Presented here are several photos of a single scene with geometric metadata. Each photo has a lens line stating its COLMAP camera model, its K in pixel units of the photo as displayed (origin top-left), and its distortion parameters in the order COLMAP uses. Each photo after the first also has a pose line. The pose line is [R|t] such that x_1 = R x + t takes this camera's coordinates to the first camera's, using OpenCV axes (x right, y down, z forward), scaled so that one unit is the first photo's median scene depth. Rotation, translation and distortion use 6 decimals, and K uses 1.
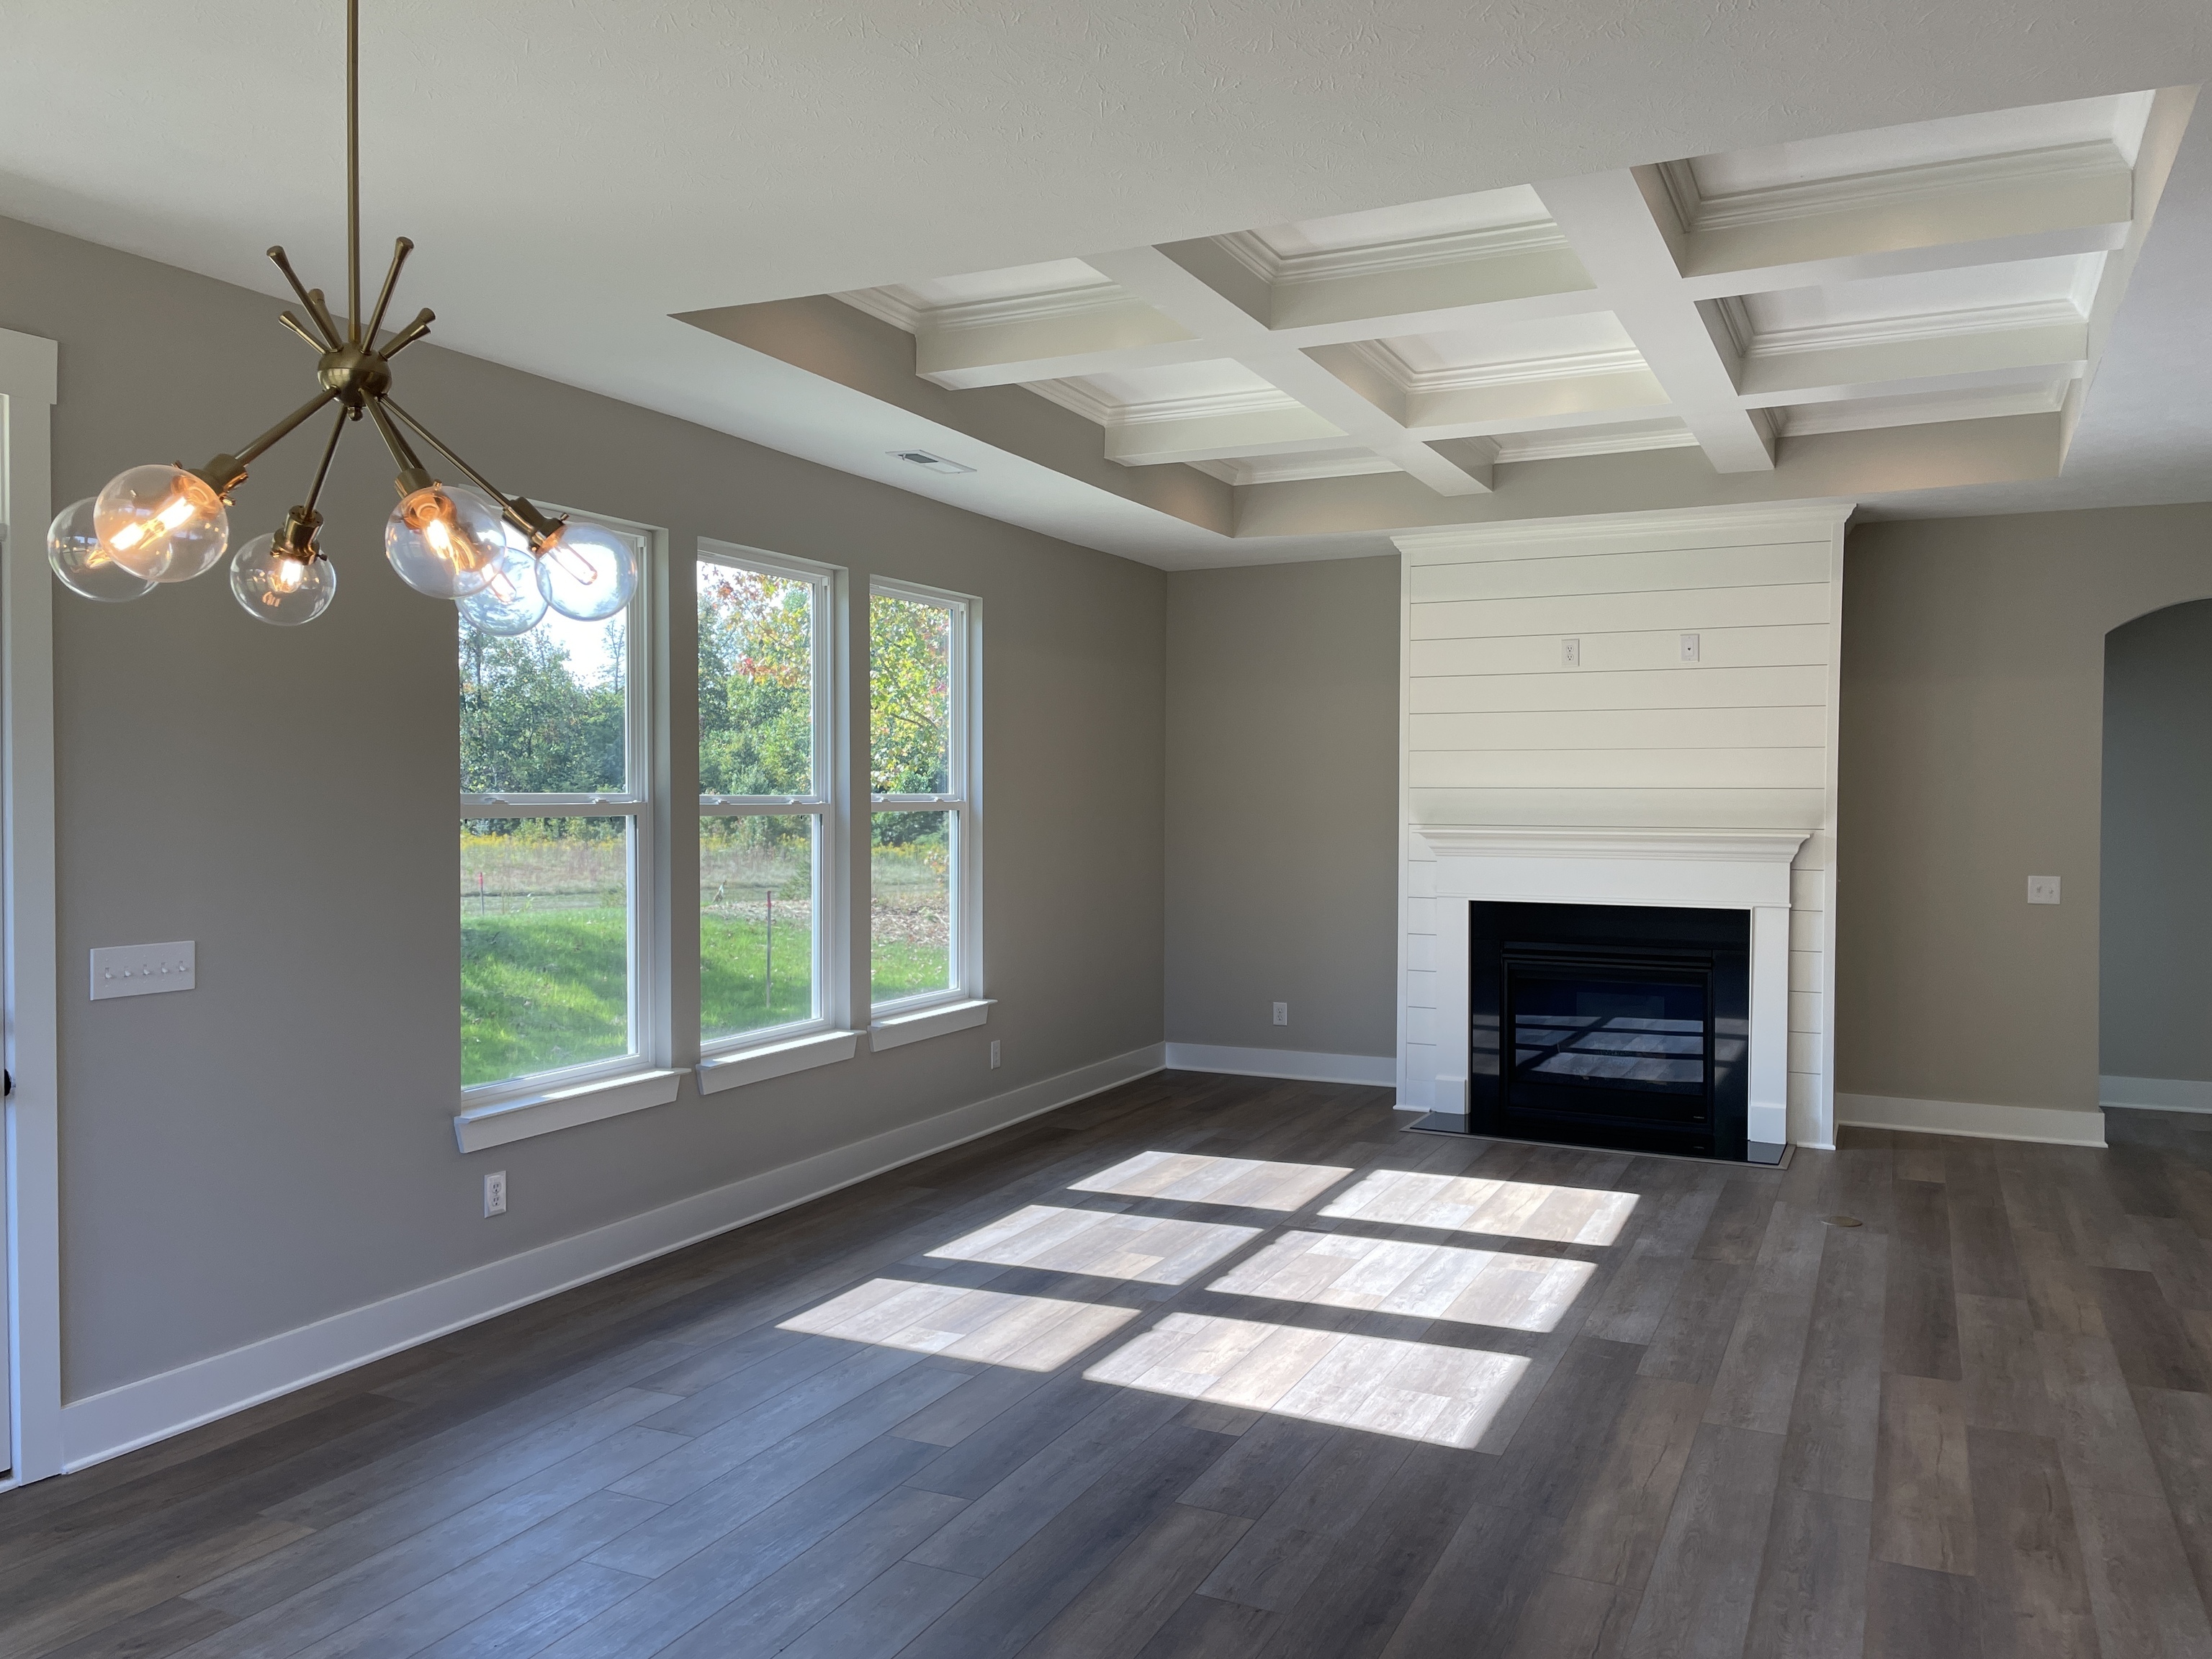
lens RADIAL K [[1669.5, 0, 1106.0], [0, 1669.5, 829.5], [0, 0, 1]] dist [-0.001920, -0.000630]
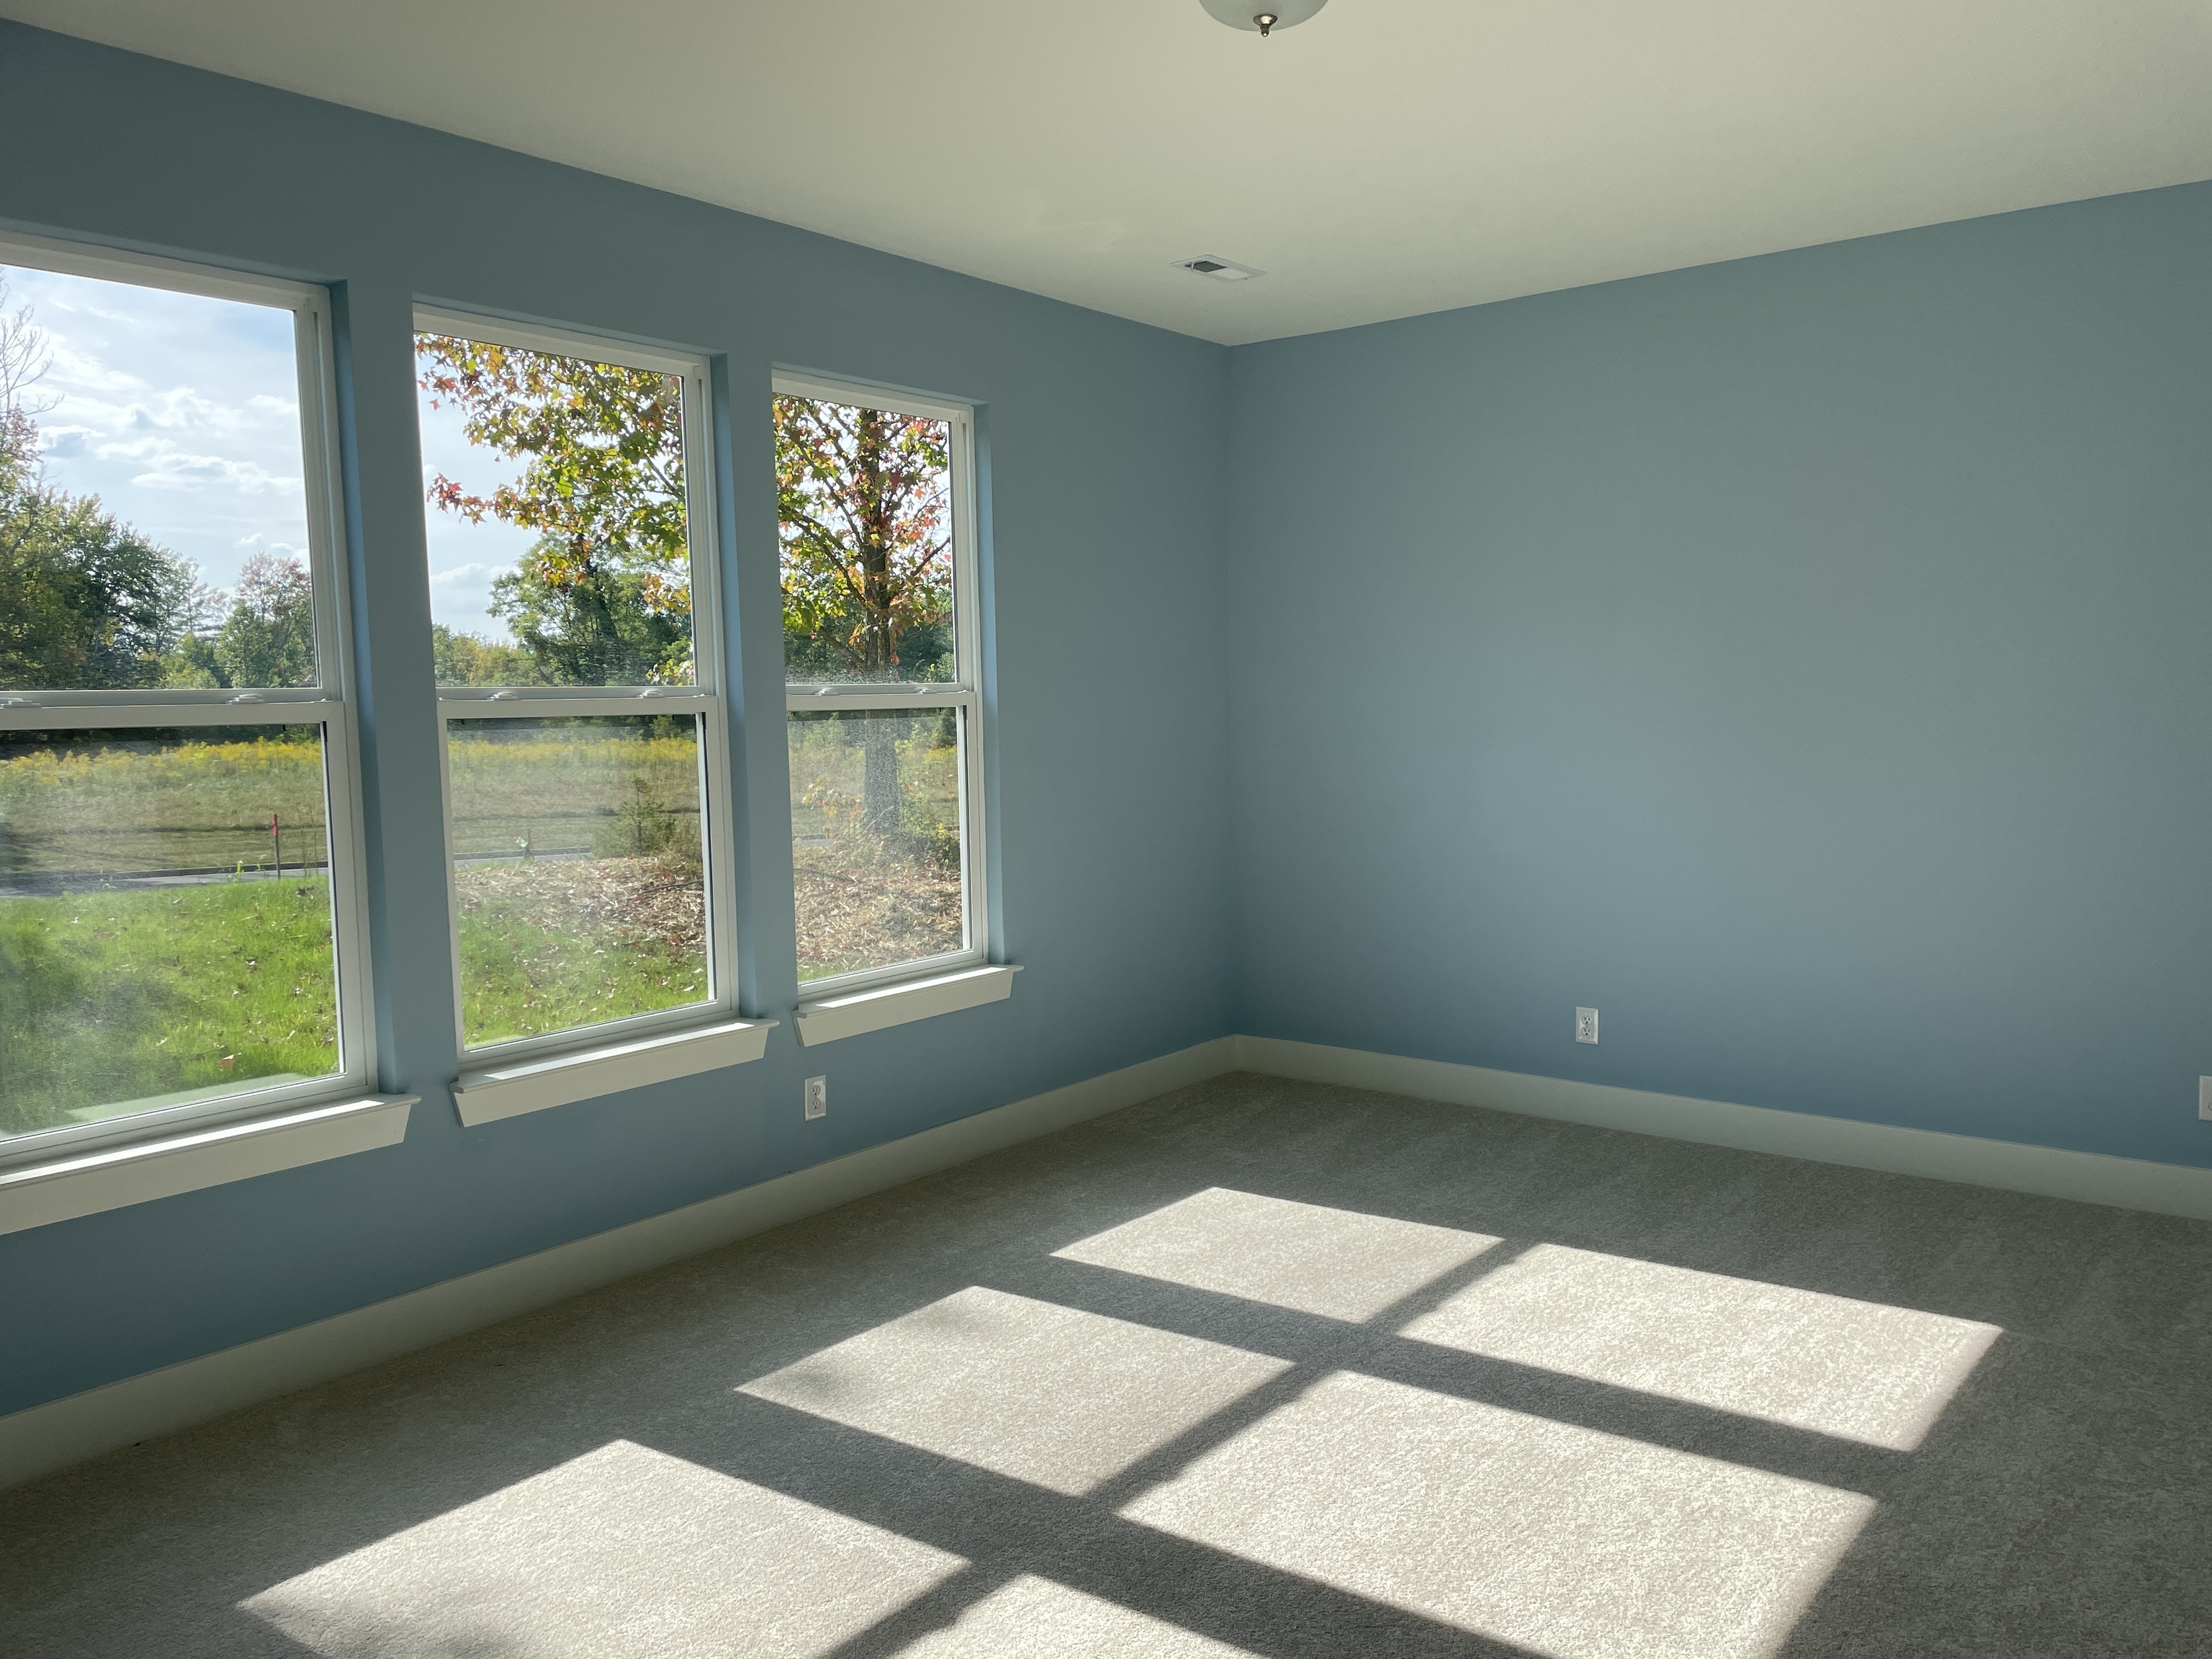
lens RADIAL K [[1664.7, 0, 1106.0], [0, 1664.7, 829.5], [0, 0, 1]] dist [0.180683, -0.000567]
pose [[0.971935, -0.001064, -0.235248, 0.148503], [0.016943, 0.997710, 0.065486, -0.005176], [0.234639, -0.067634, 0.969727, 0.312244]]
